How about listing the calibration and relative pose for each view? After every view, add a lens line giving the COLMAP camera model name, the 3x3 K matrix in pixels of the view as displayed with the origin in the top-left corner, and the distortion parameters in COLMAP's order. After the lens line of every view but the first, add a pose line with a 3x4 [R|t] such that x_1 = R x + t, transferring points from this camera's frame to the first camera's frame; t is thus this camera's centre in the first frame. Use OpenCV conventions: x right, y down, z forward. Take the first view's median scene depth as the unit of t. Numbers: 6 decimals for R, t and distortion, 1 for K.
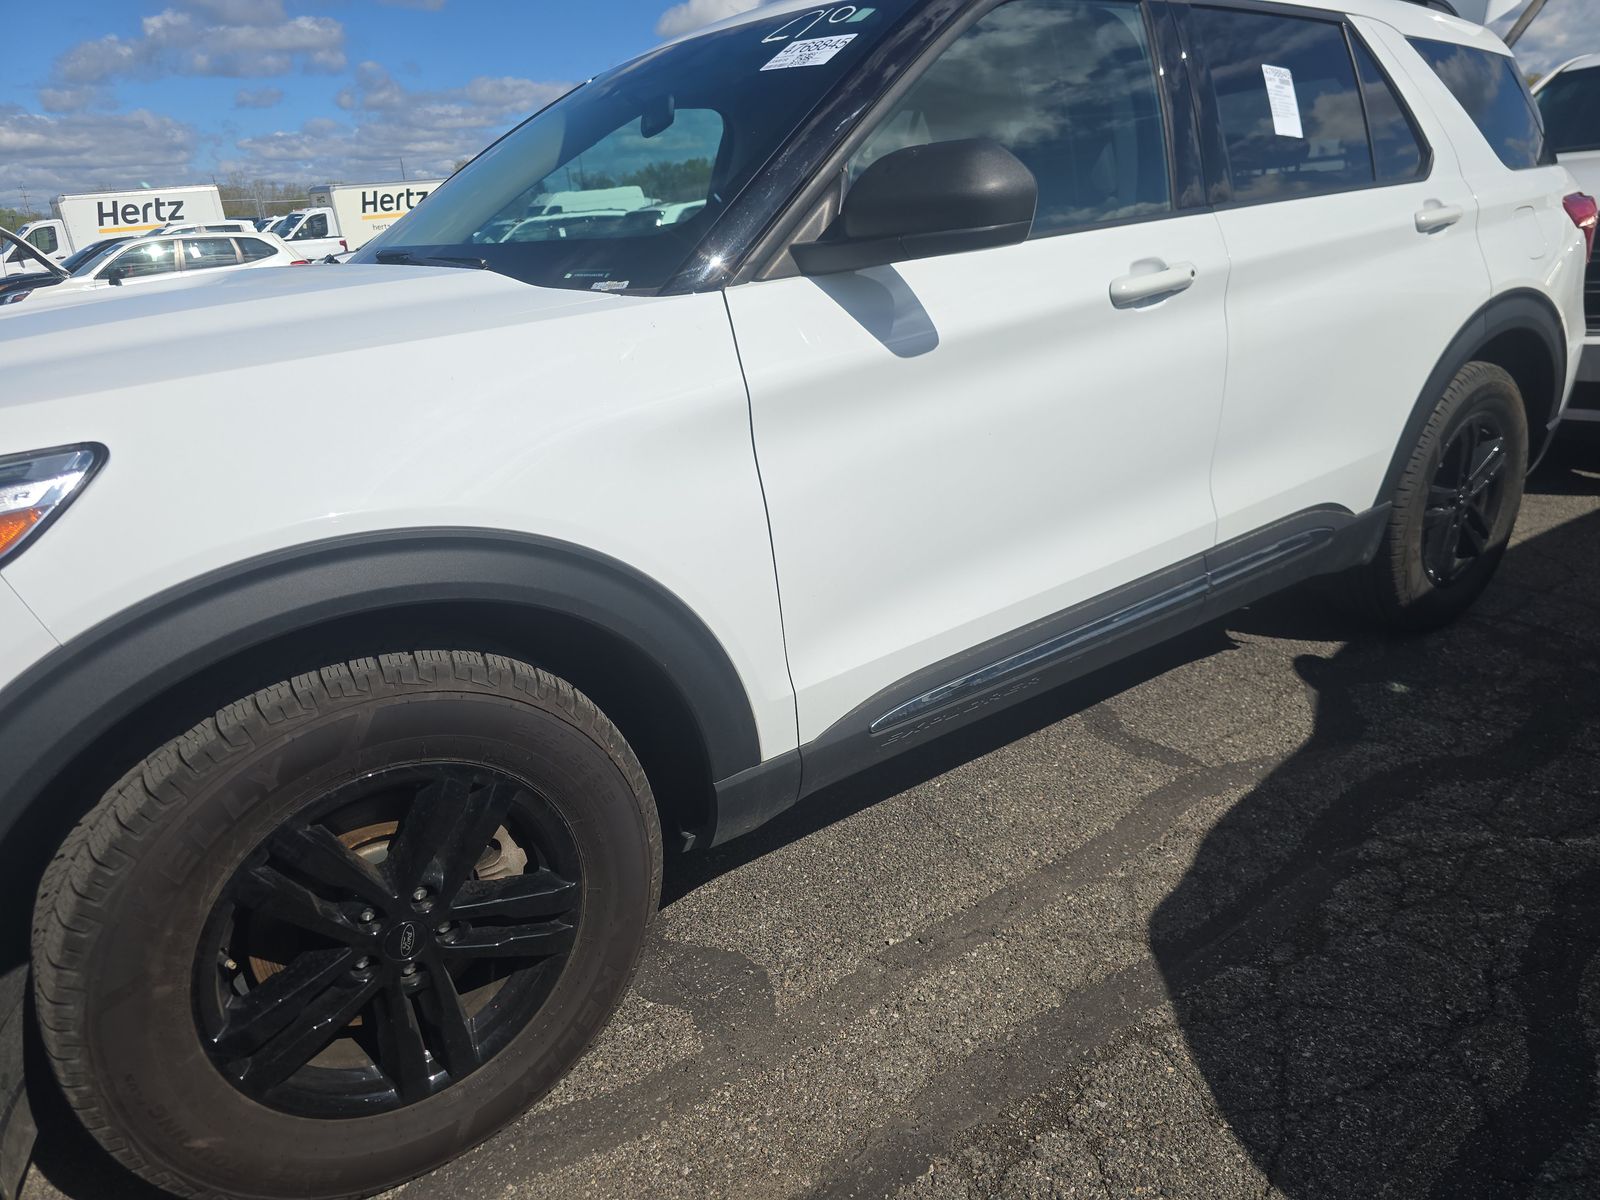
lens RADIAL K [[1069.6, 0, 797.6], [0, 1069.6, 600.4], [0, 0, 1]] dist [0.037307, 0.001434]
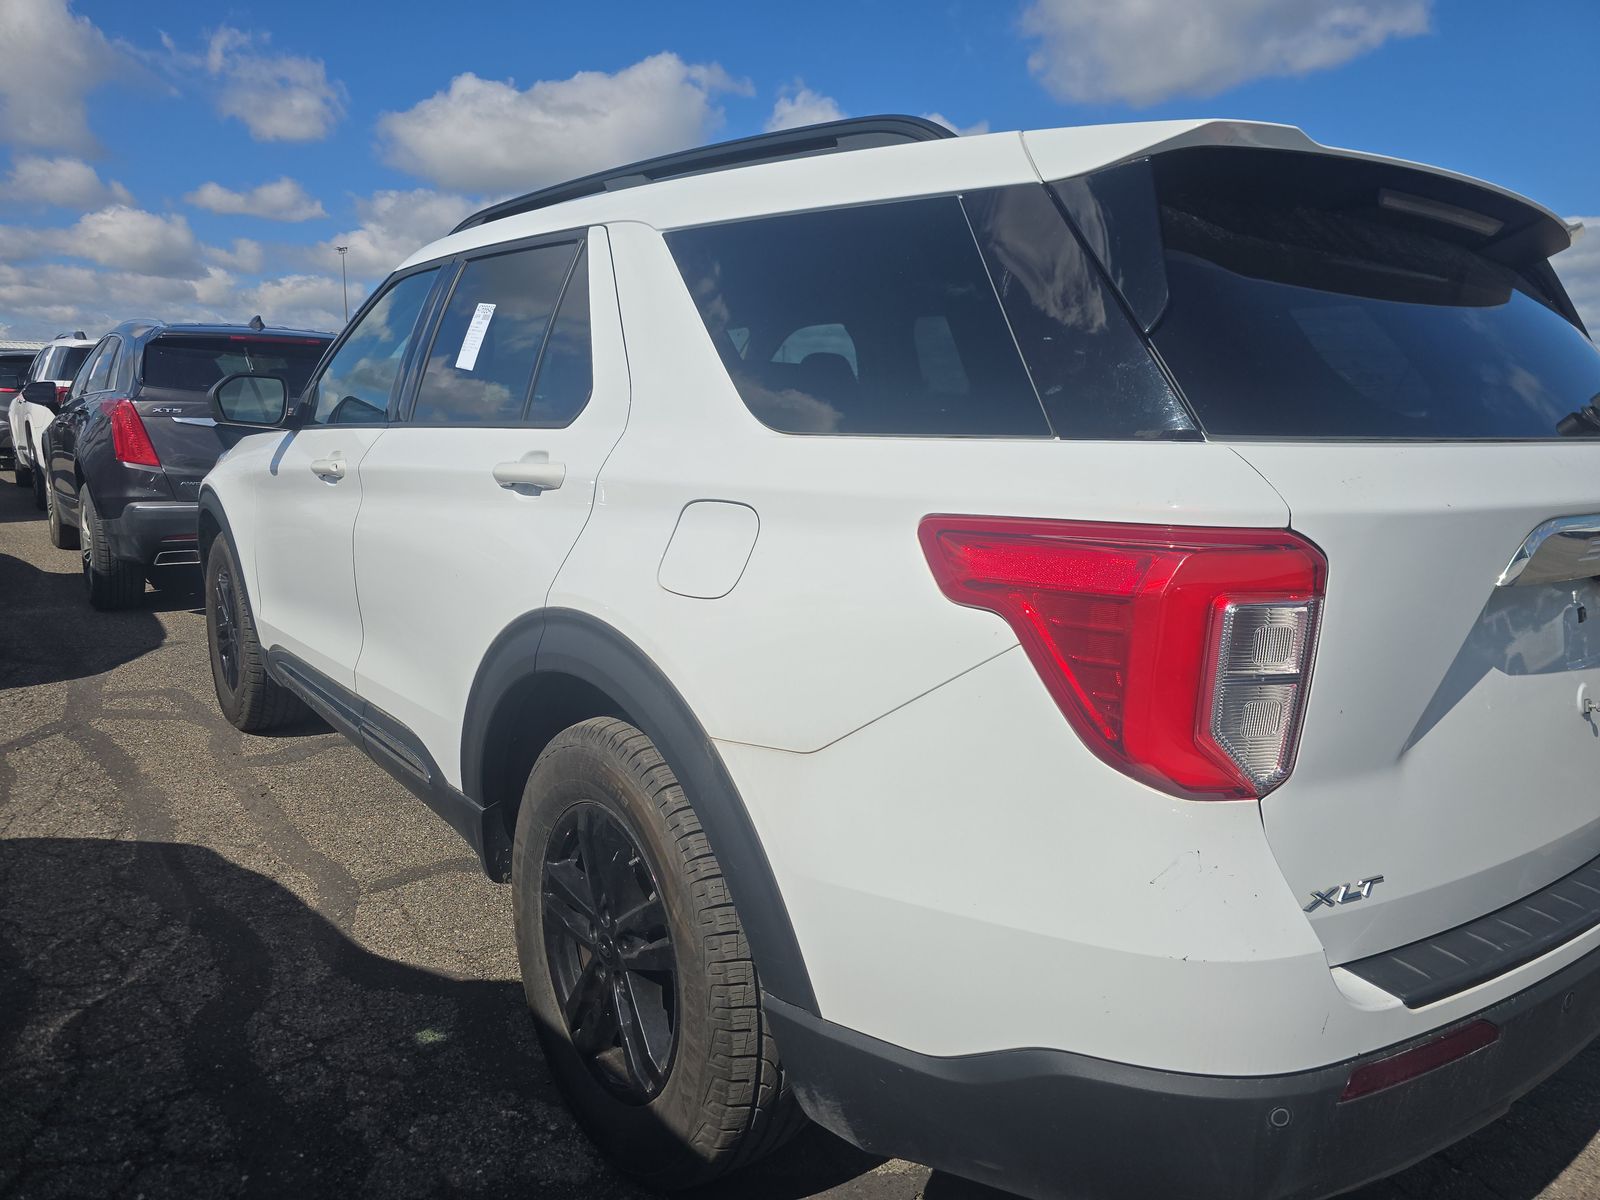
lens RADIAL K [[1069.6, 0, 798.6], [0, 1069.6, 599.8], [0, 0, 1]] dist [0.037307, 0.001434]
pose [[0.009674, 0.232886, -0.972456, 1.649412], [-0.338317, 0.915912, 0.215979, -0.619686], [0.940983, 0.326909, 0.087649, 1.428912]]
